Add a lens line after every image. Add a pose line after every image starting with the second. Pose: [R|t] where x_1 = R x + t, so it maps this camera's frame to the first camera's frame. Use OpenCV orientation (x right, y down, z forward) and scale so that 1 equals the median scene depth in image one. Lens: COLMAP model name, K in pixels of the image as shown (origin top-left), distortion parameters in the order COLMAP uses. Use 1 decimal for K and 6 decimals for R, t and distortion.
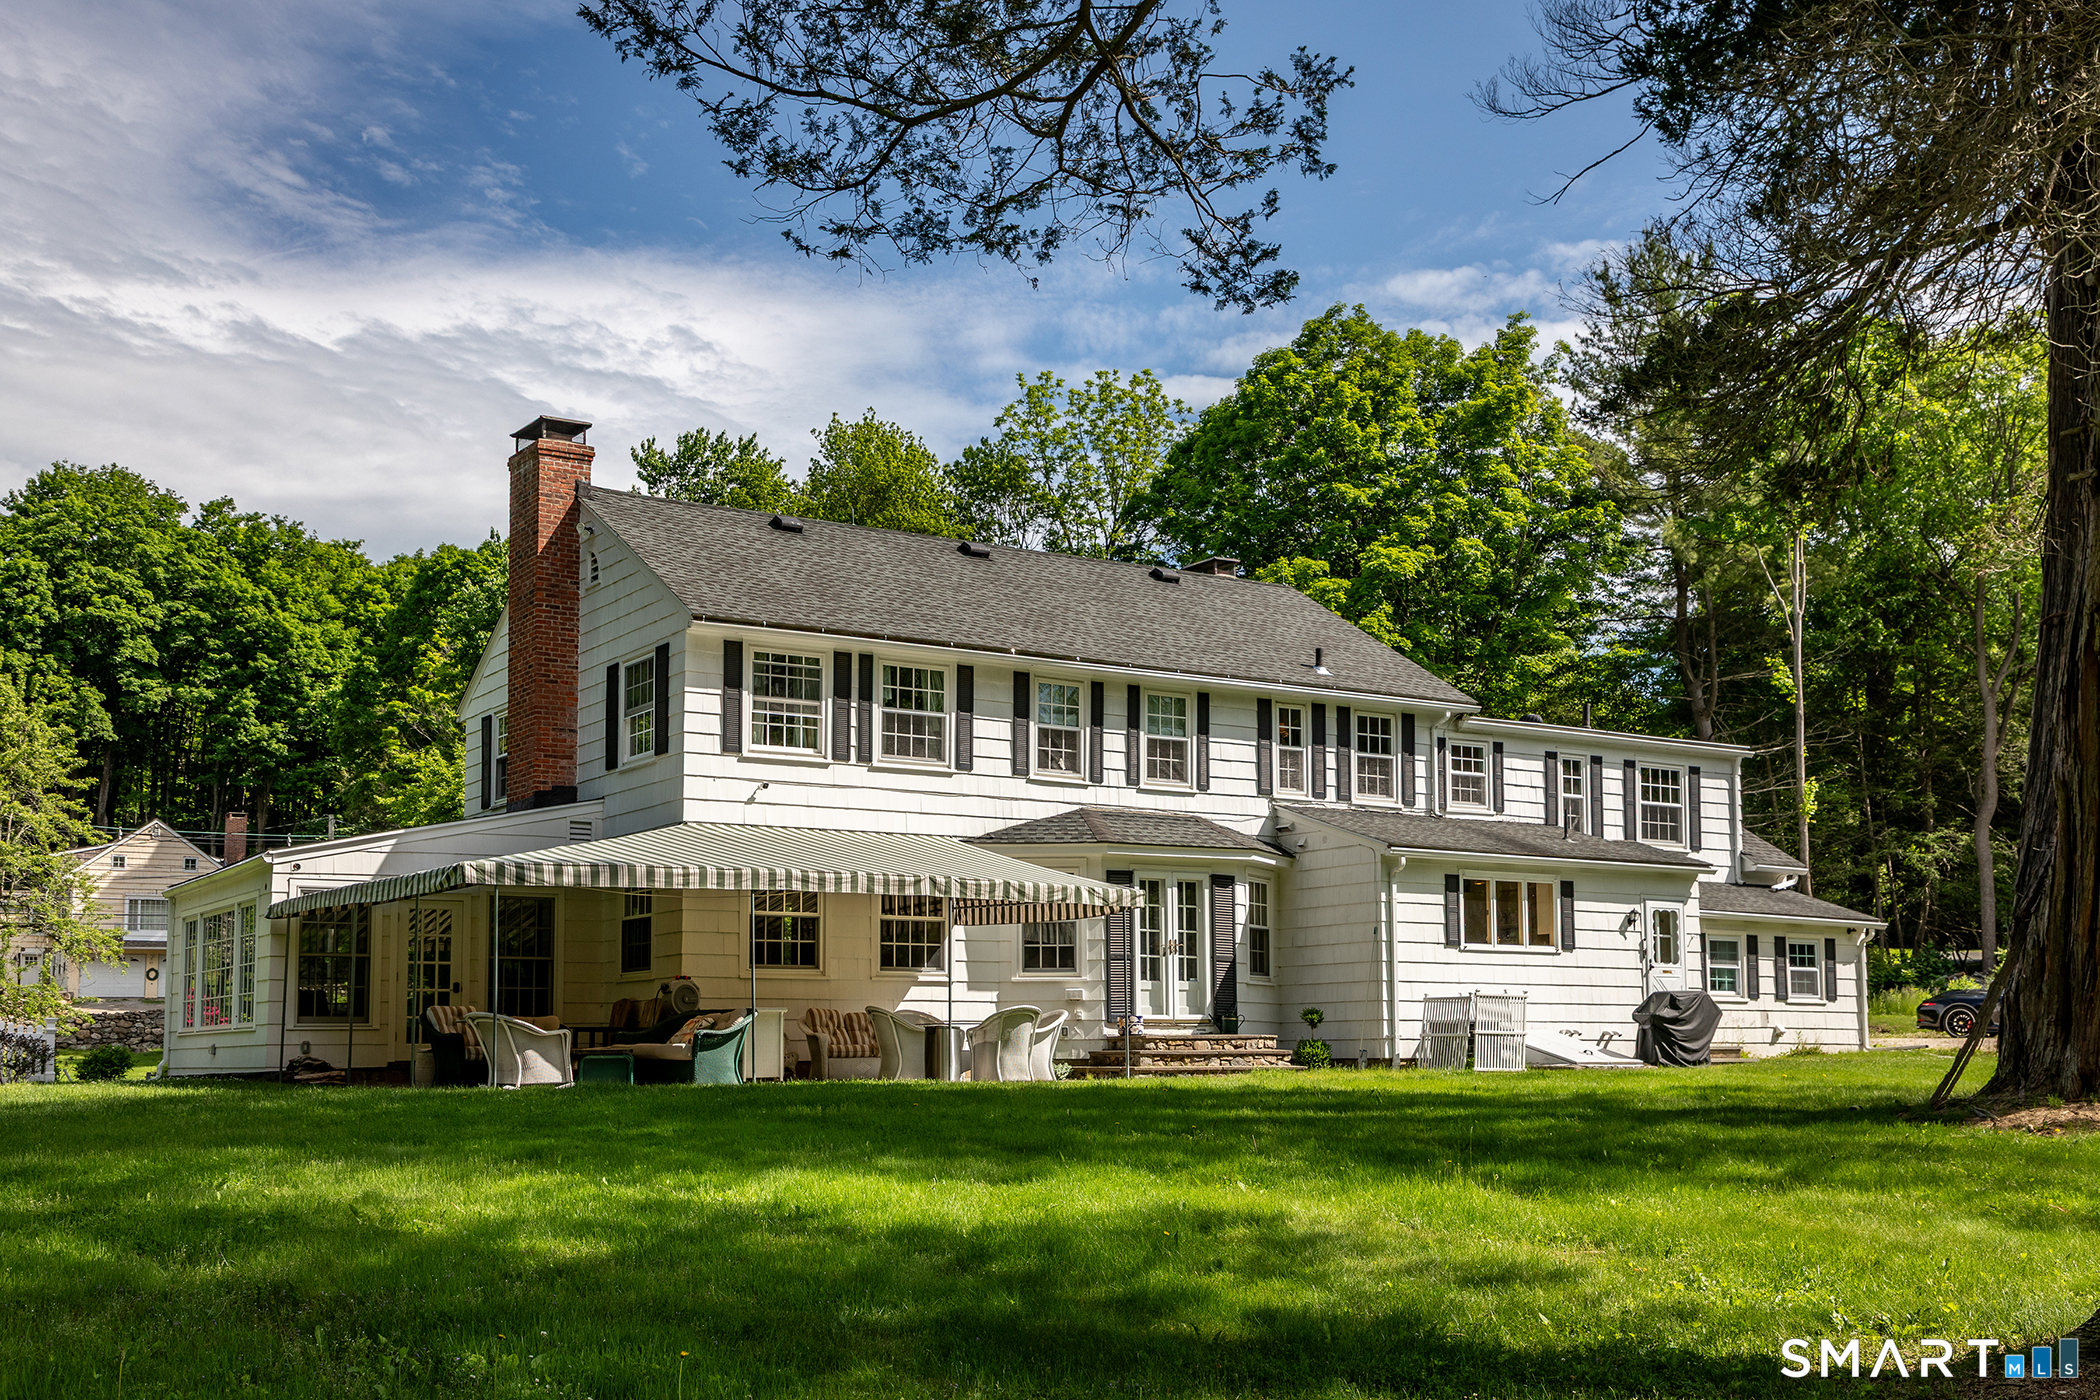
lens RADIAL K [[2195.9, 0, 1061.5], [0, 2195.9, 820.7], [0, 0, 1]] dist [0.087524, 0.000000]
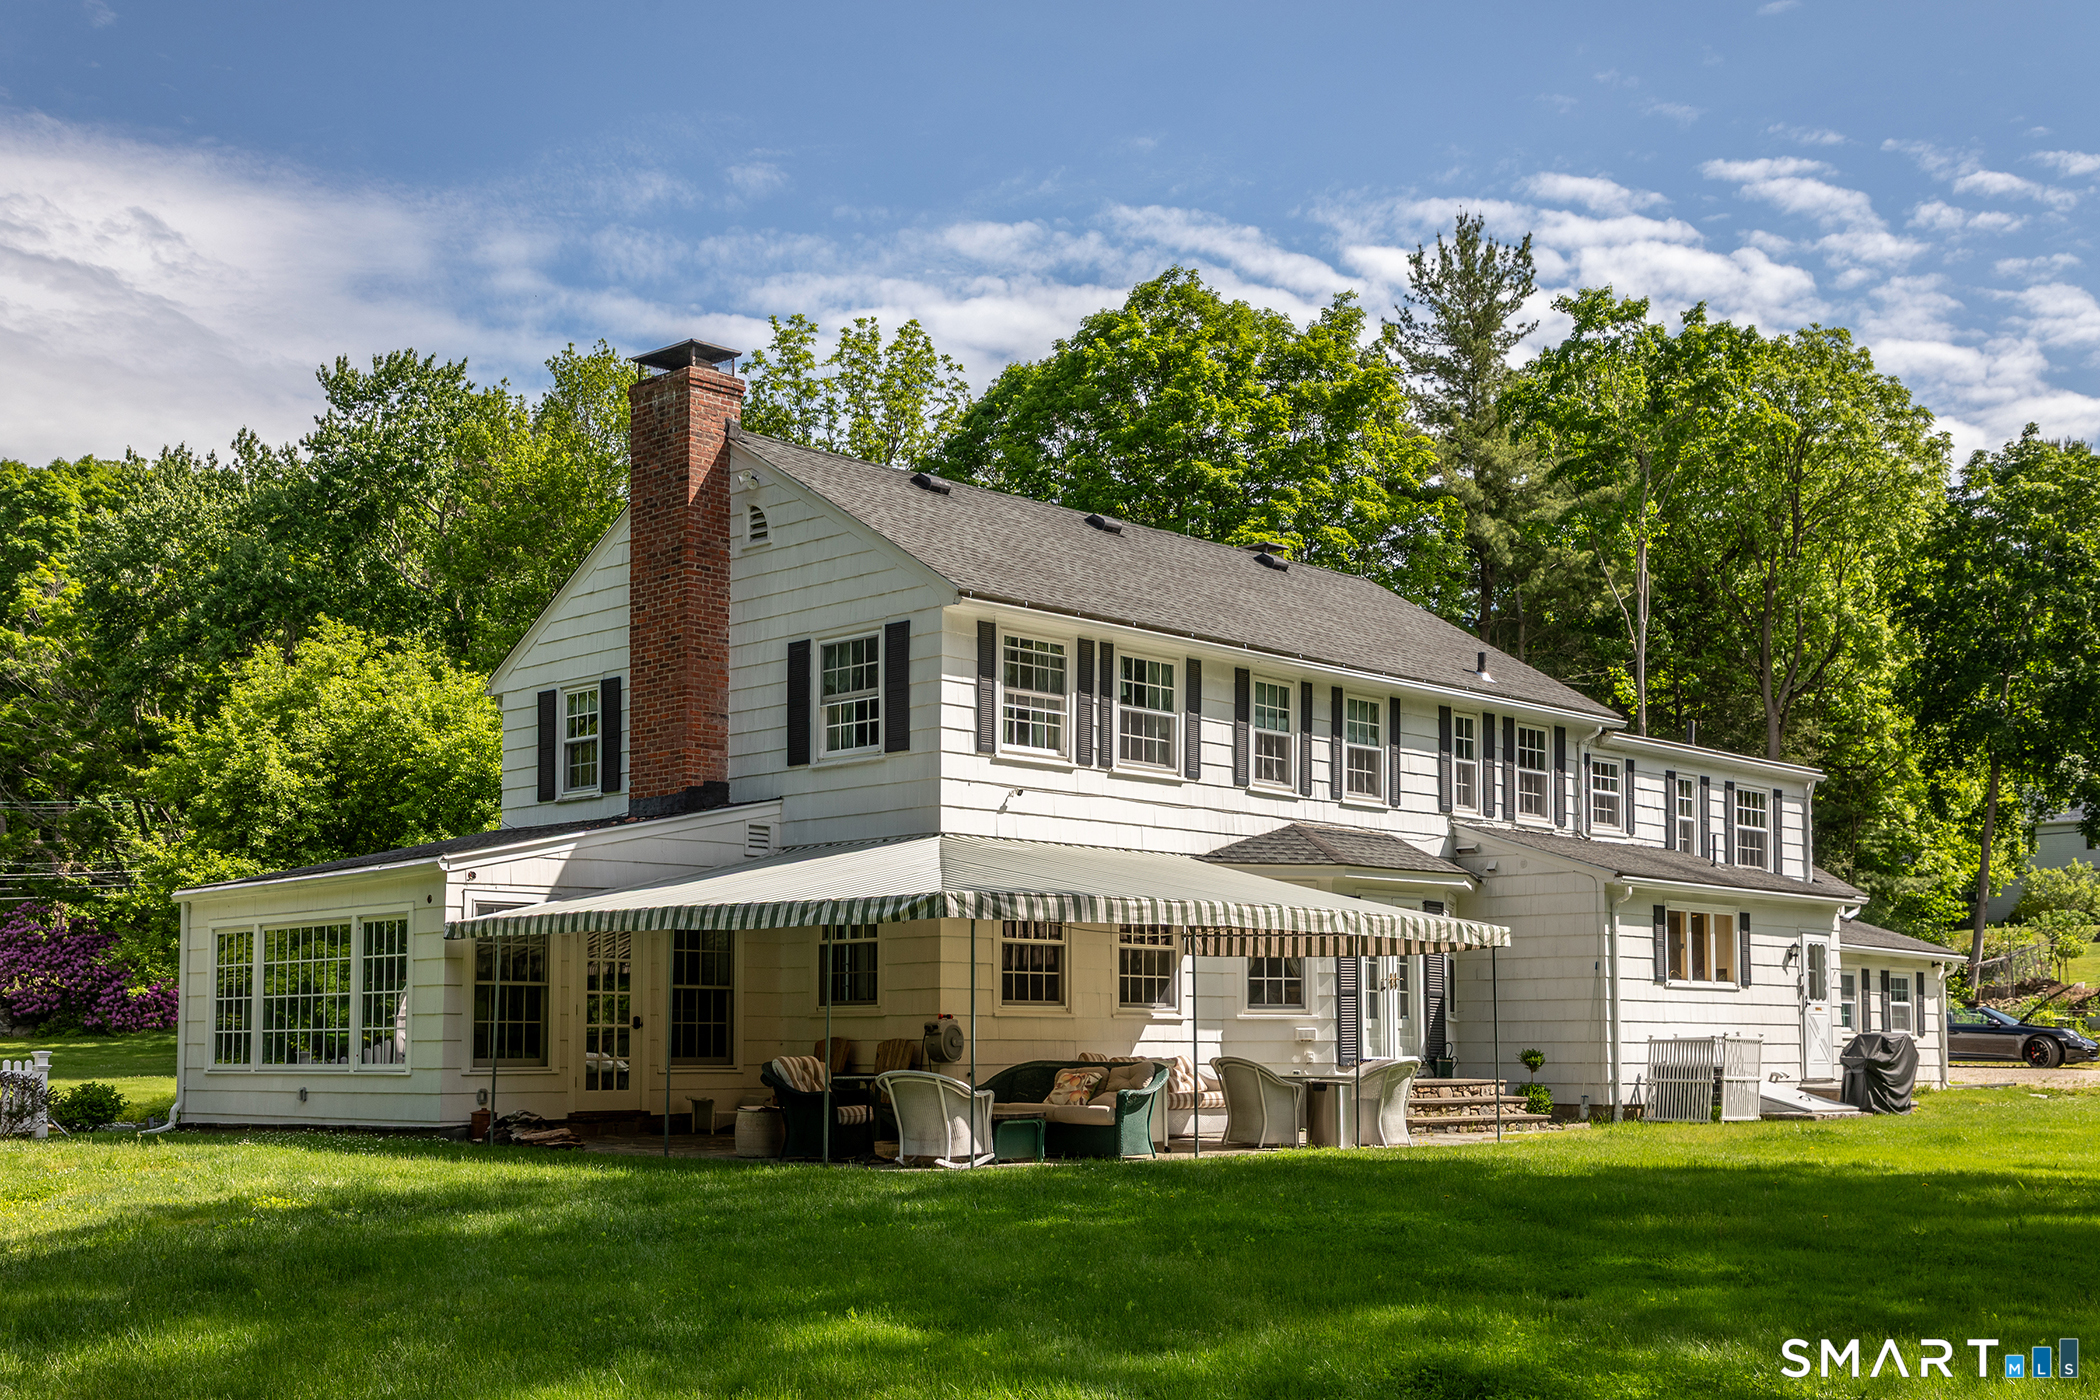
lens RADIAL K [[2326.4, 0, 1084.8], [0, 2326.4, 846.0], [0, 0, 1]] dist [0.083711, 0.000000]
pose [[0.973712, 0.024772, 0.226432, -0.285769], [-0.029169, 0.999445, 0.016096, -0.009490], [-0.225907, -0.022278, 0.973894, 0.097880]]
